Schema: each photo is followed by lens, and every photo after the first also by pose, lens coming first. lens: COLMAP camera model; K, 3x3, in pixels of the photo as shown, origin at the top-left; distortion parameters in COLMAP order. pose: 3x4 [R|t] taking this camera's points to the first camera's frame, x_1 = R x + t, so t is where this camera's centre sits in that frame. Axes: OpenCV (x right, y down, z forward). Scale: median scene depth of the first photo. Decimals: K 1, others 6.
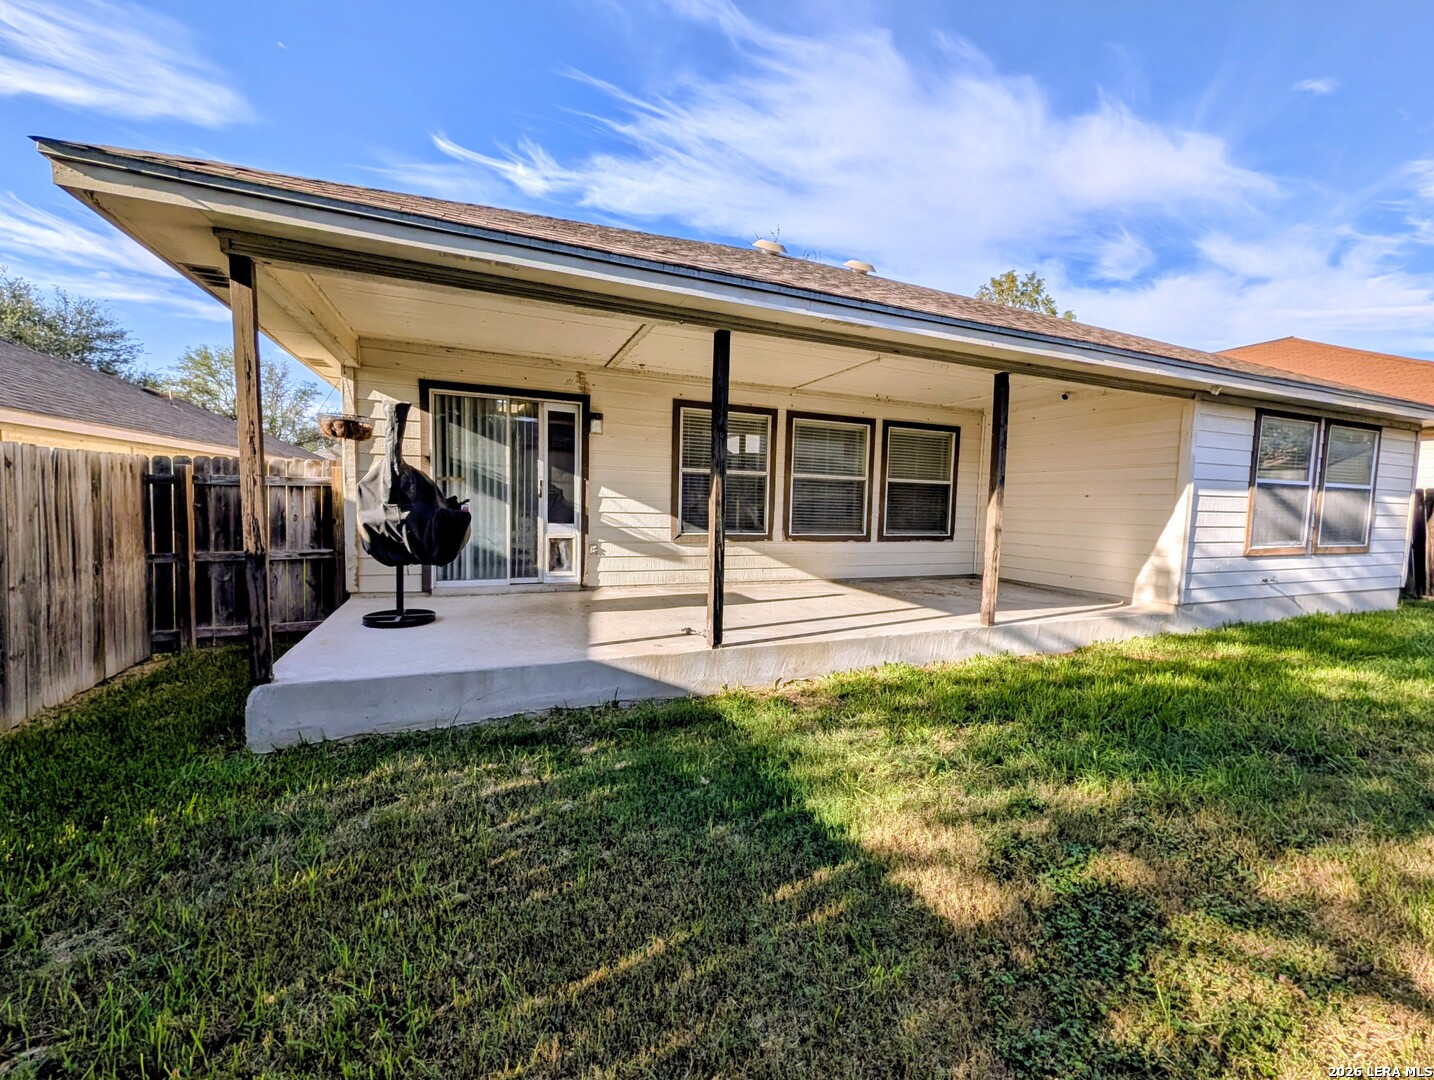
lens RADIAL K [[559.6, 0, 717.0], [0, 559.6, 536.8], [0, 0, 1]] dist [0.000972, 0.000160]
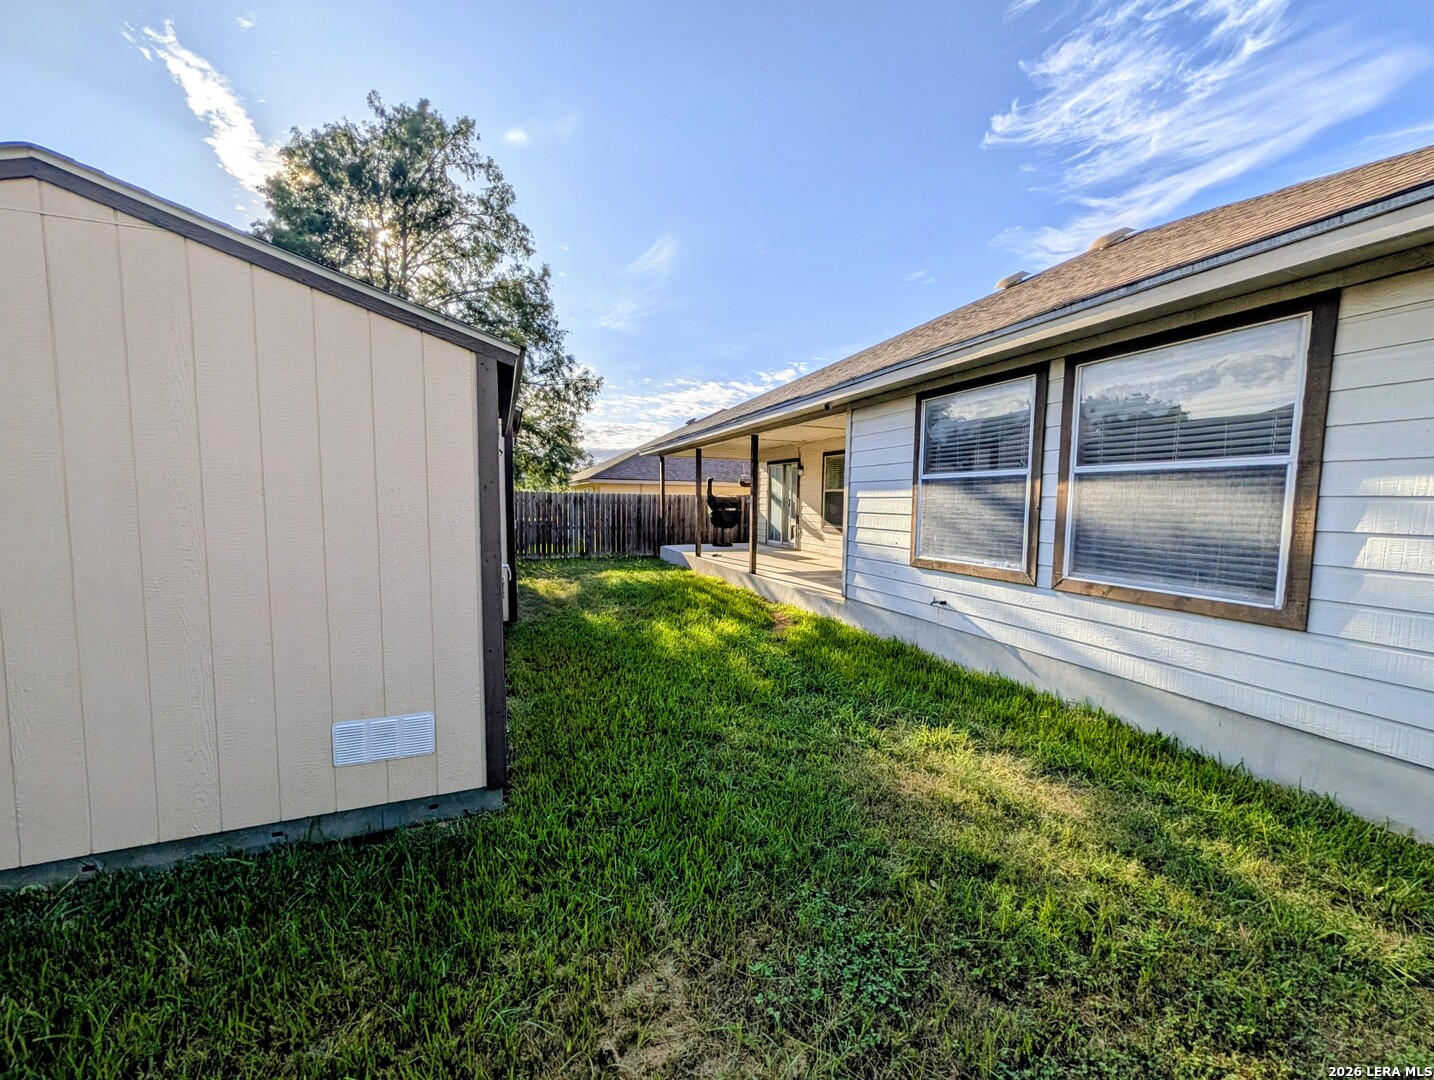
lens RADIAL K [[559.6, 0, 717.1], [0, 559.6, 541.5], [0, 0, 1]] dist [0.000972, 0.000160]
pose [[-0.032207, 0.050762, -0.998191, 1.815142], [-0.077254, 0.995595, 0.053123, -0.025036], [0.996491, 0.078825, -0.028144, 0.723448]]
